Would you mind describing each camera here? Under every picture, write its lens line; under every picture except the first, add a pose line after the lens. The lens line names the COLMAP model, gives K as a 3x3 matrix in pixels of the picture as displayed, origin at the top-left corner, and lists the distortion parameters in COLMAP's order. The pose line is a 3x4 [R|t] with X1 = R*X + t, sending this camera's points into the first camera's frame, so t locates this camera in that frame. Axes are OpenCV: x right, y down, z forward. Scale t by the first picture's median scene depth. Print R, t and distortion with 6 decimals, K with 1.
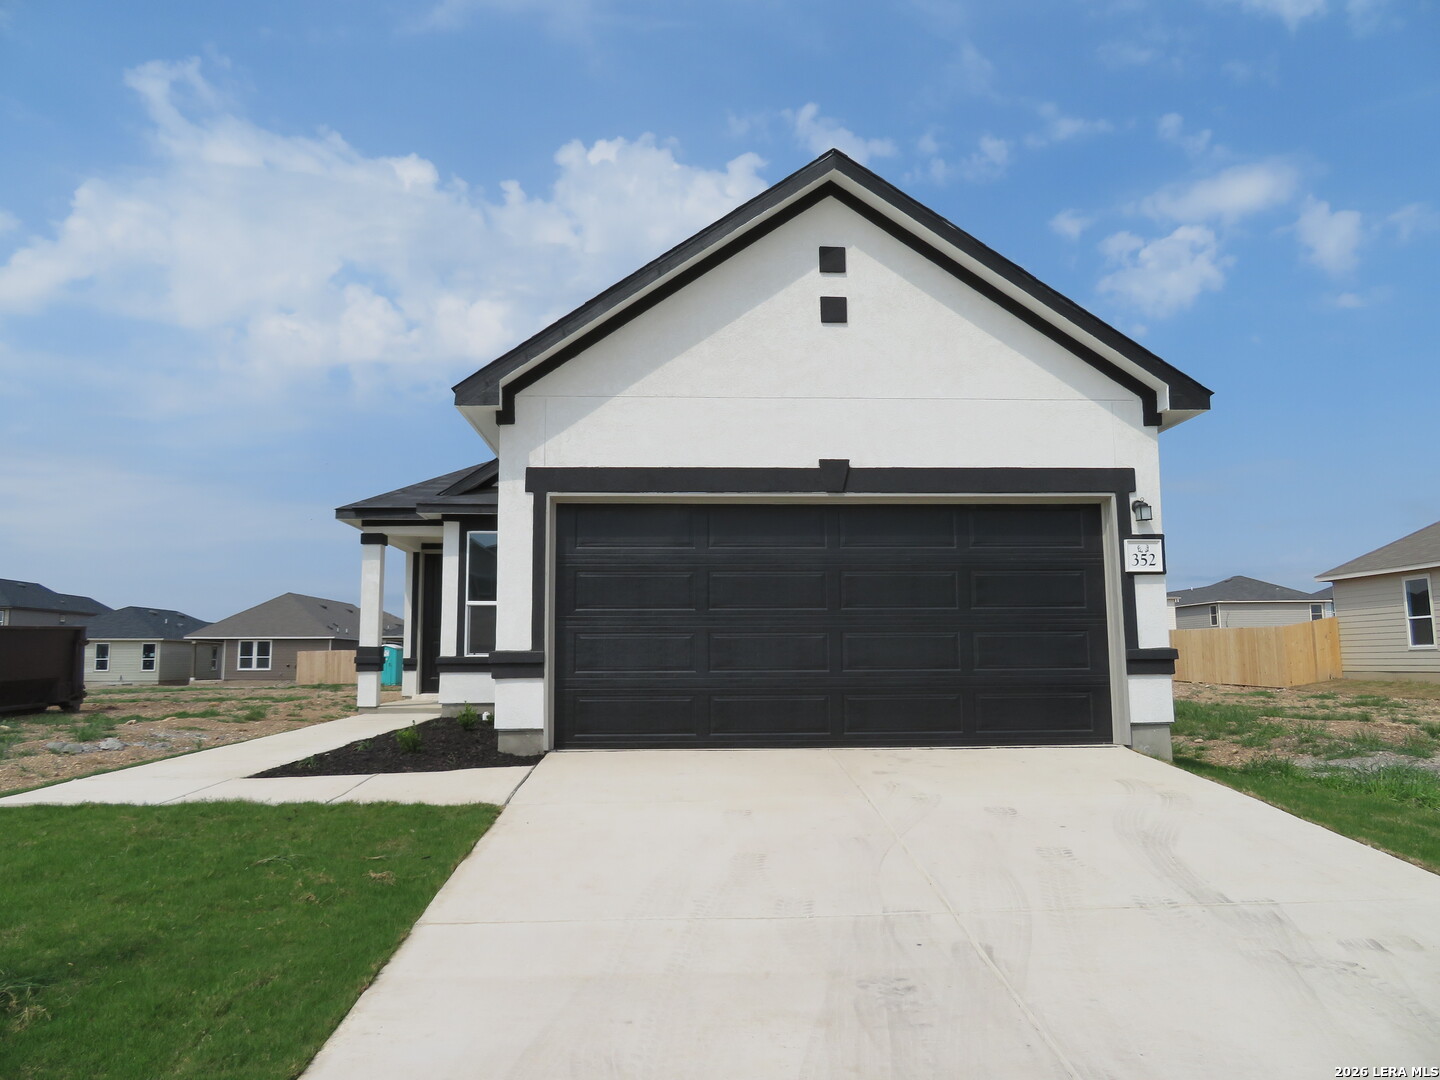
lens RADIAL K [[1030.2, 0, 715.1], [0, 1030.2, 541.9], [0, 0, 1]] dist [-0.007285, 0.005432]
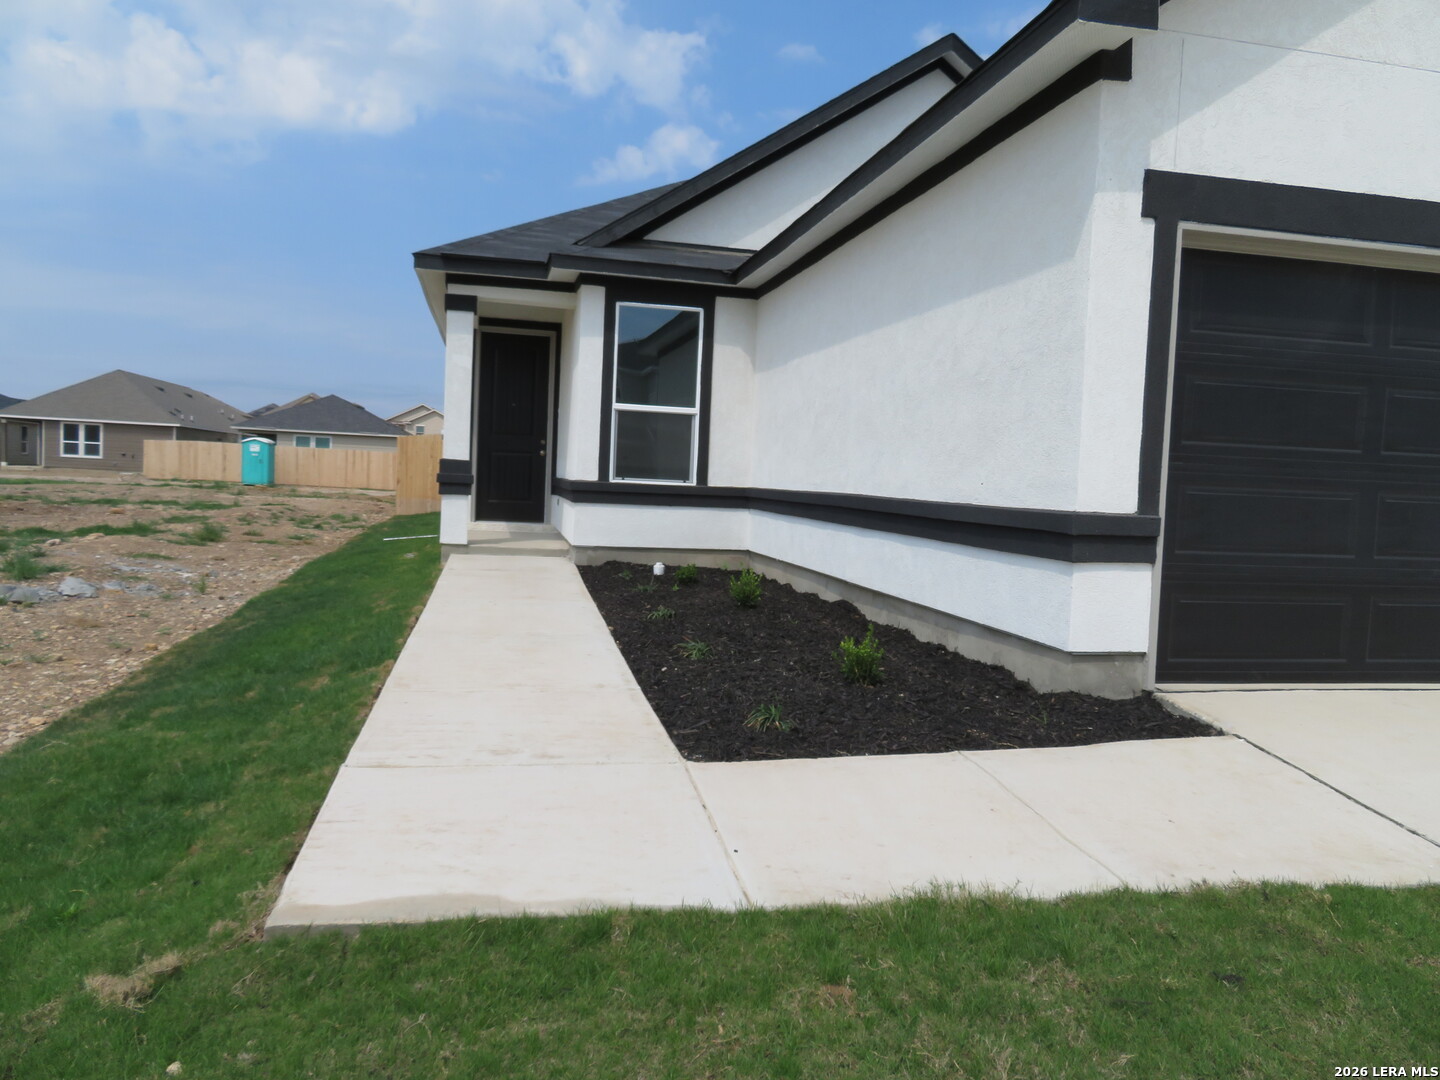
lens RADIAL K [[1030.2, 0, 721.3], [0, 1030.2, 544.6], [0, 0, 1]] dist [-0.007285, 0.005432]
pose [[0.984778, 0.034171, 0.170425, -0.465597], [-0.065170, 0.981547, 0.179773, 0.034802], [-0.161137, -0.188143, 0.968833, 0.471358]]
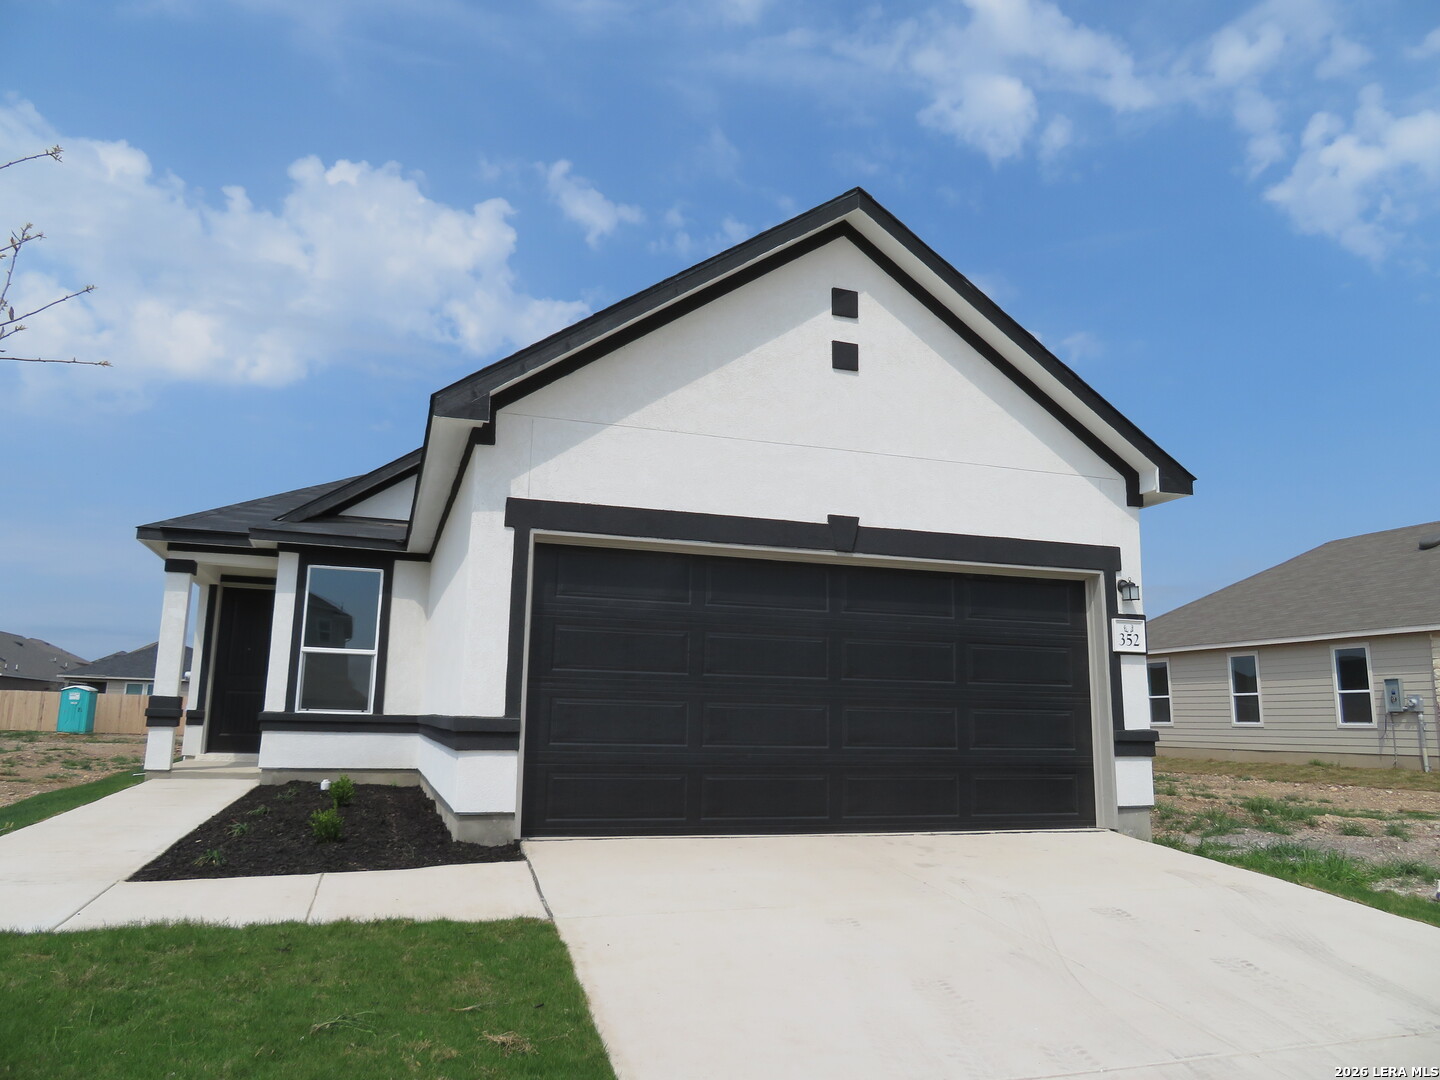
lens RADIAL K [[1030.2, 0, 719.0], [0, 1030.2, 545.1], [0, 0, 1]] dist [-0.007285, 0.005432]
pose [[0.961953, 0.069509, 0.264224, -0.228627], [-0.056394, 0.996785, -0.056909, 0.004562], [-0.267330, 0.039843, 0.962781, 0.139878]]
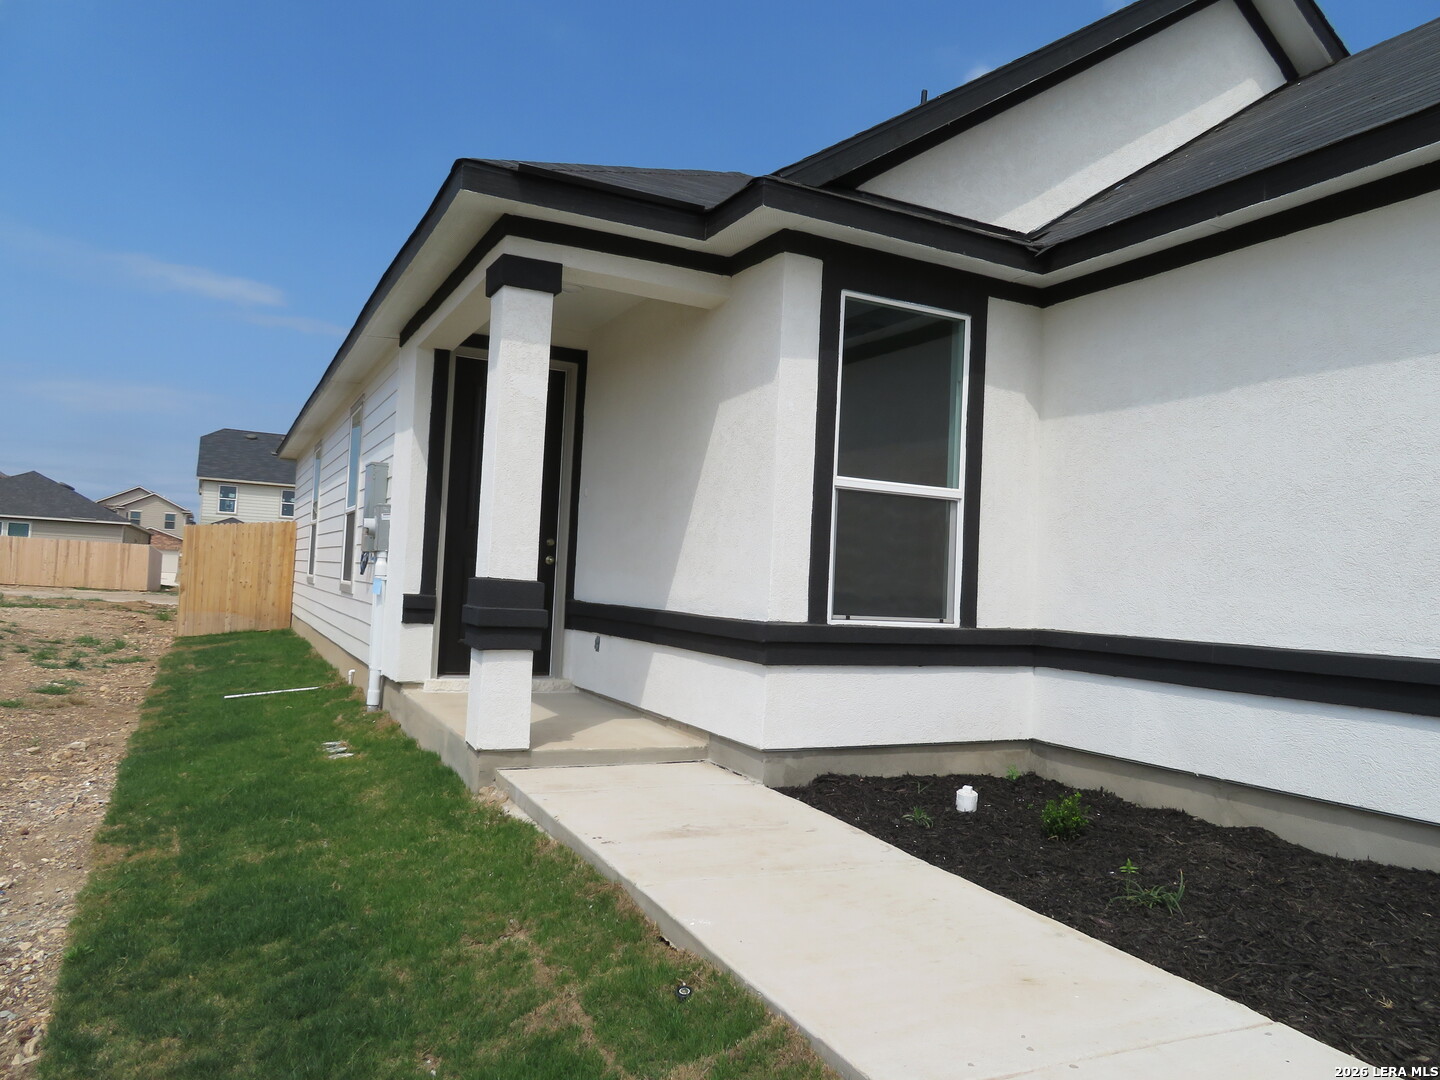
lens RADIAL K [[1030.2, 0, 710.3], [0, 1030.2, 533.2], [0, 0, 1]] dist [-0.007285, 0.005432]
pose [[0.915736, 0.062759, 0.396848, -0.700484], [-0.094568, 0.993643, 0.061080, 0.097625], [-0.390492, -0.093462, 0.915850, 1.099311]]
